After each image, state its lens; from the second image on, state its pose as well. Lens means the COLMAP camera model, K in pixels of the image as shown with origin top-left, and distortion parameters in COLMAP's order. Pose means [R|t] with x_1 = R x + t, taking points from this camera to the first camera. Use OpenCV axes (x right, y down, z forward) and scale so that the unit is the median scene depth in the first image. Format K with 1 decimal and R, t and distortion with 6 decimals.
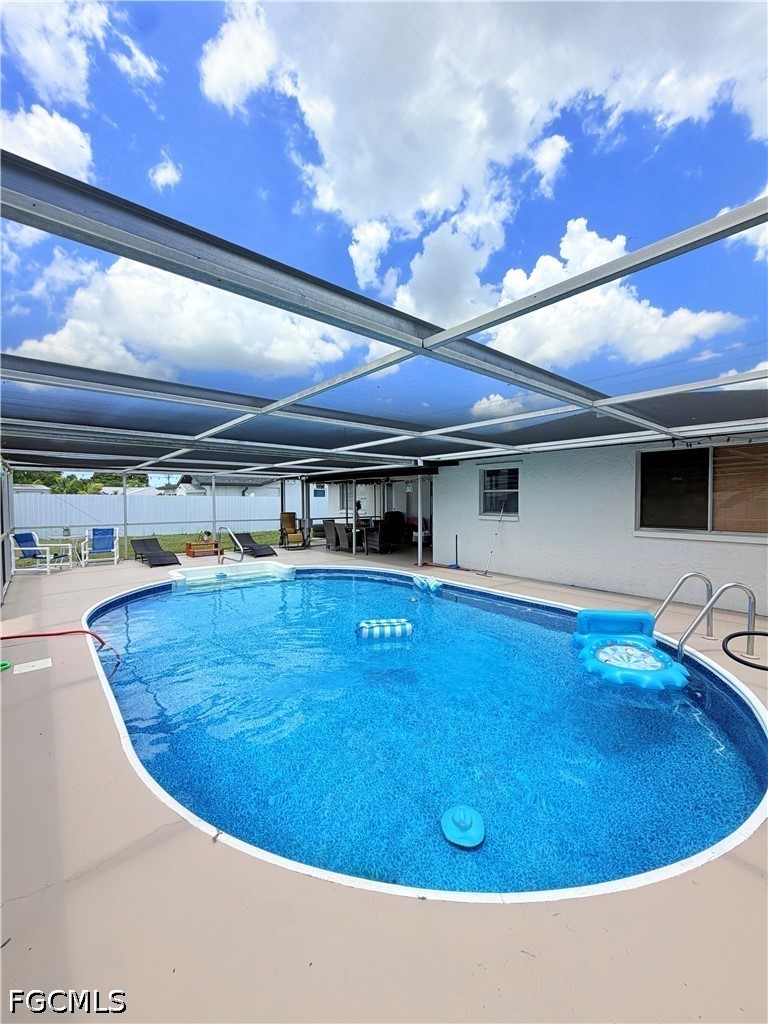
lens RADIAL K [[408.9, 0, 385.3], [0, 408.9, 508.4], [0, 0, 1]] dist [-0.002825, 0.000666]
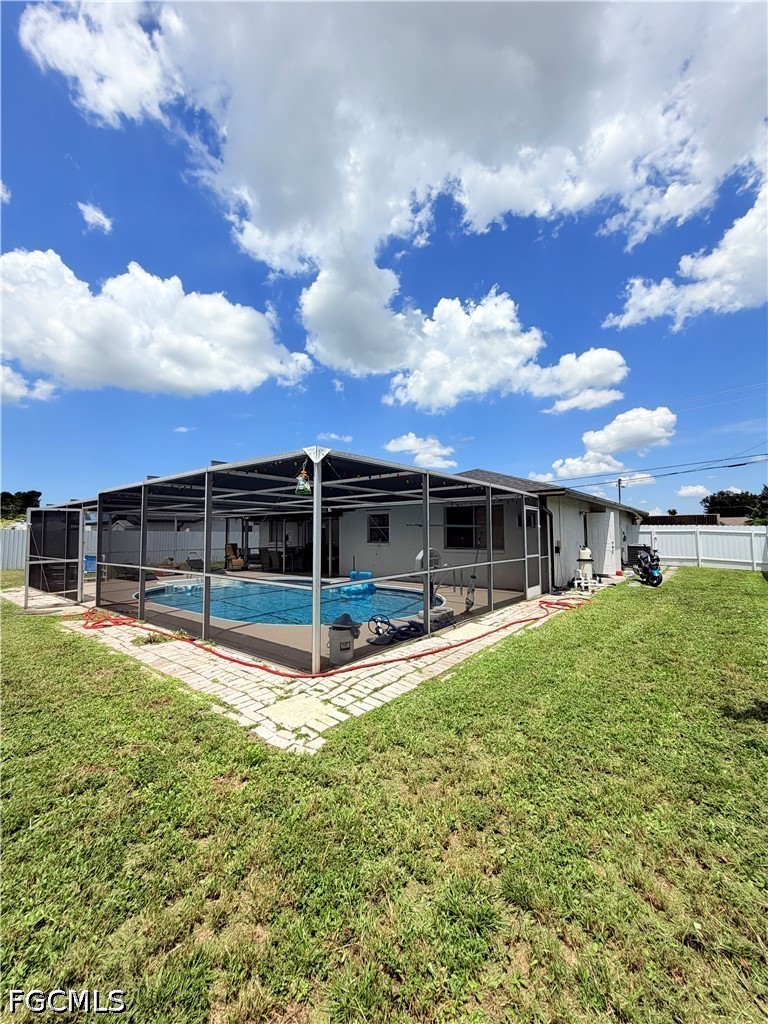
lens RADIAL K [[408.9, 0, 385.3], [0, 408.9, 508.4], [0, 0, 1]] dist [-0.002825, 0.000666]
pose [[0.982749, 0.014988, 0.184336, 0.003120], [0.001785, 0.995896, -0.090488, 0.018740], [-0.184936, 0.089256, 0.978689, -0.401492]]
